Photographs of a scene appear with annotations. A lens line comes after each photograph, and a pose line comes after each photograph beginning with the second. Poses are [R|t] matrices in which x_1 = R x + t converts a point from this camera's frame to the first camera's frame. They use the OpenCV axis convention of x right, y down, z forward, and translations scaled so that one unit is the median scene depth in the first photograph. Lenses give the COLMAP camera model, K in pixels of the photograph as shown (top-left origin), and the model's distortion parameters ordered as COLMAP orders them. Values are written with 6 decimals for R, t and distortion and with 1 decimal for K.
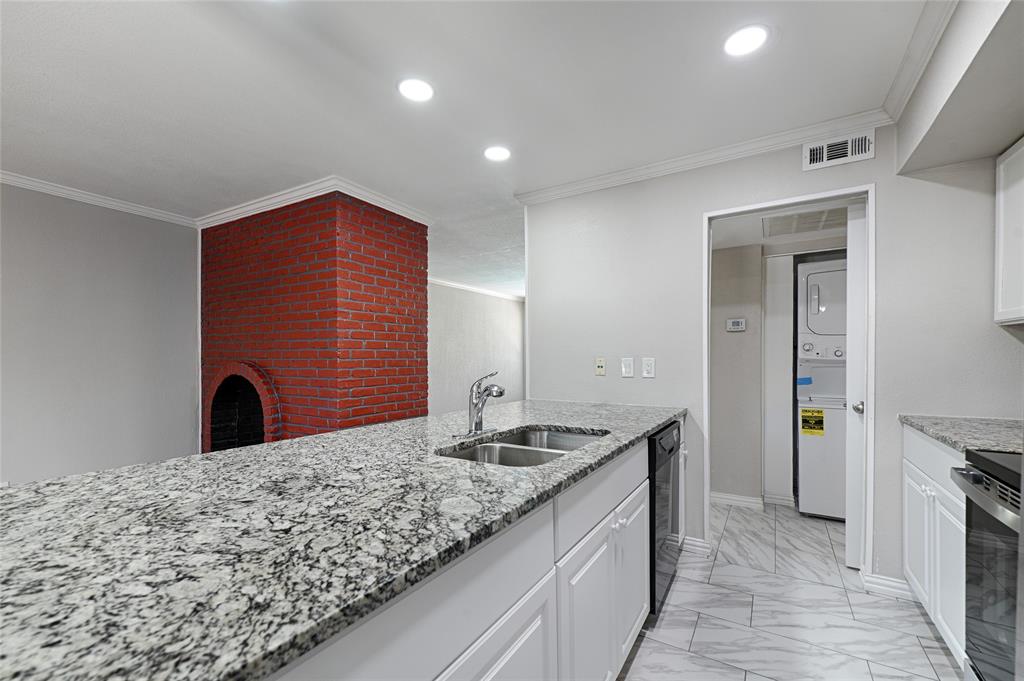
lens RADIAL K [[431.3, 0, 511.6], [0, 431.3, 360.6], [0, 0, 1]] dist [0.000799, -0.000043]
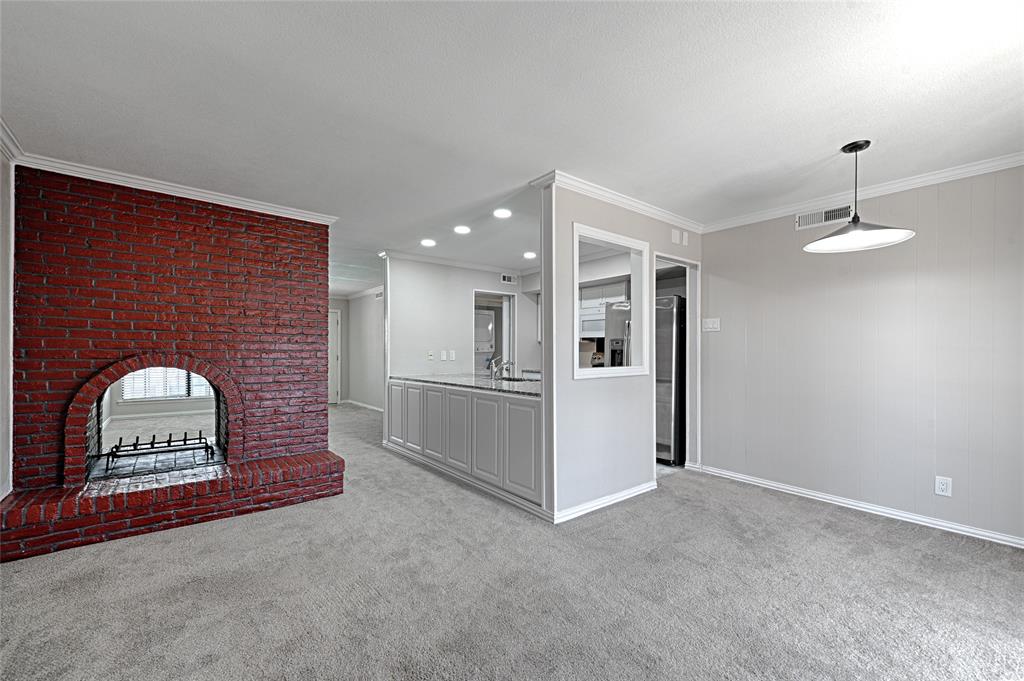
lens RADIAL K [[424.9, 0, 515.2], [0, 424.9, 357.3], [0, 0, 1]] dist [0.000143, -0.000057]
pose [[0.340712, -0.011577, 0.940096, -1.340199], [-0.001075, 0.999919, 0.012703, -0.005176], [-0.940167, -0.005339, 0.340672, 0.006350]]
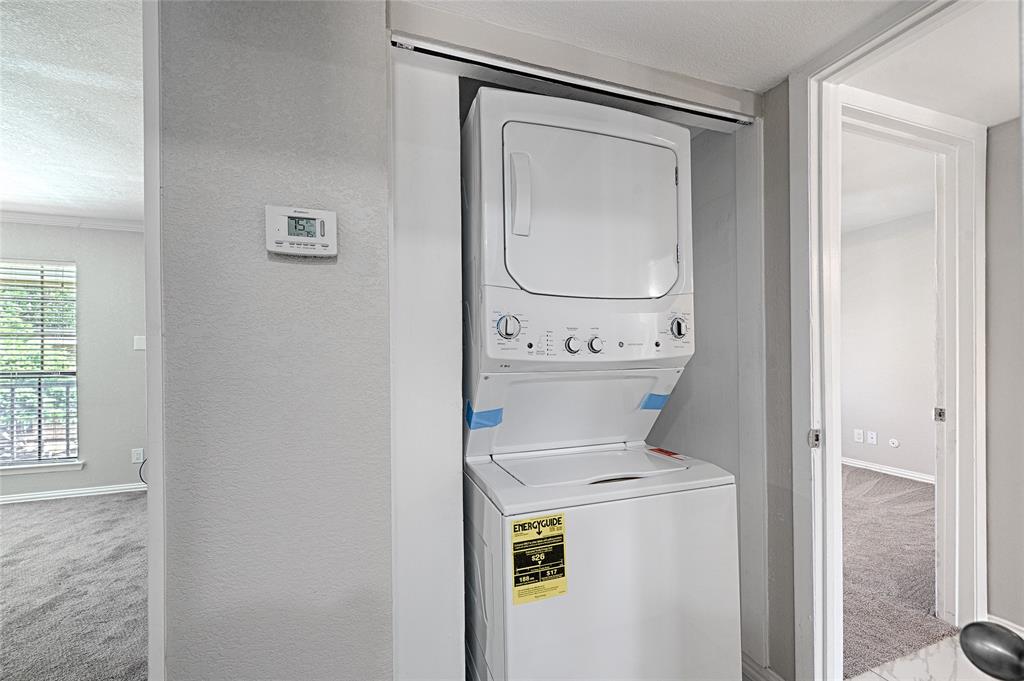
lens RADIAL K [[424.9, 0, 515.2], [0, 424.9, 357.3], [0, 0, 1]] dist [0.000143, -0.000057]
pose [[0.625850, -0.004907, 0.779928, 0.443167], [0.009950, 0.999949, -0.001693, -0.006061], [-0.779880, 0.008820, 0.625866, 0.819450]]
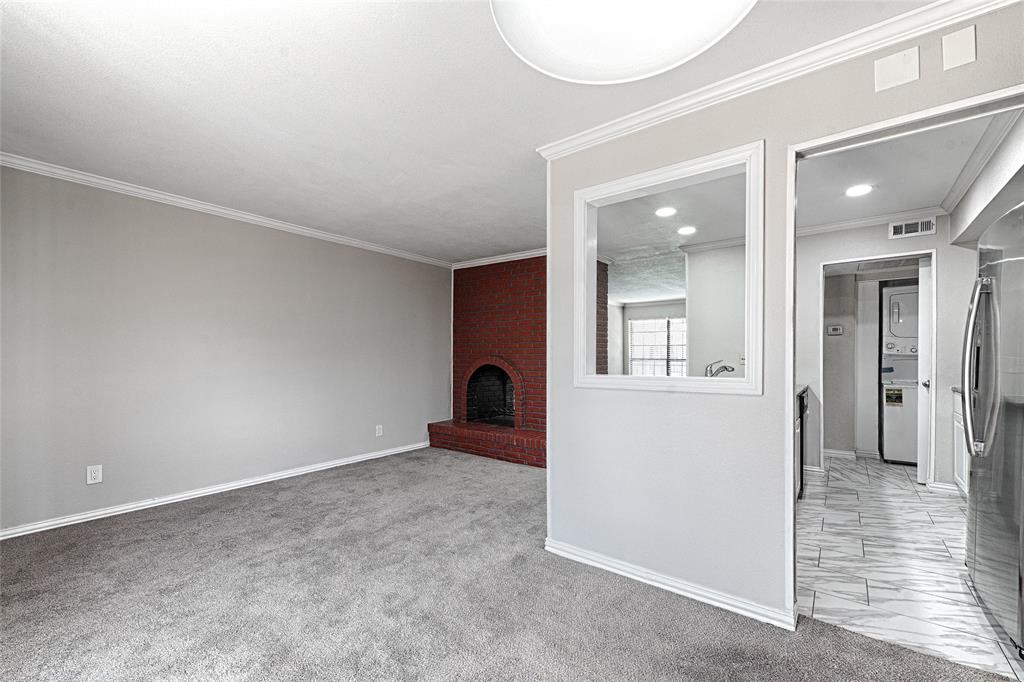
lens RADIAL K [[424.9, 0, 515.2], [0, 424.9, 357.8], [0, 0, 1]] dist [0.000143, -0.000057]
pose [[0.993678, -0.001870, -0.112253, -0.412644], [0.002139, 0.999995, 0.002283, 0.002797], [0.112248, -0.002509, 0.993677, -0.569169]]
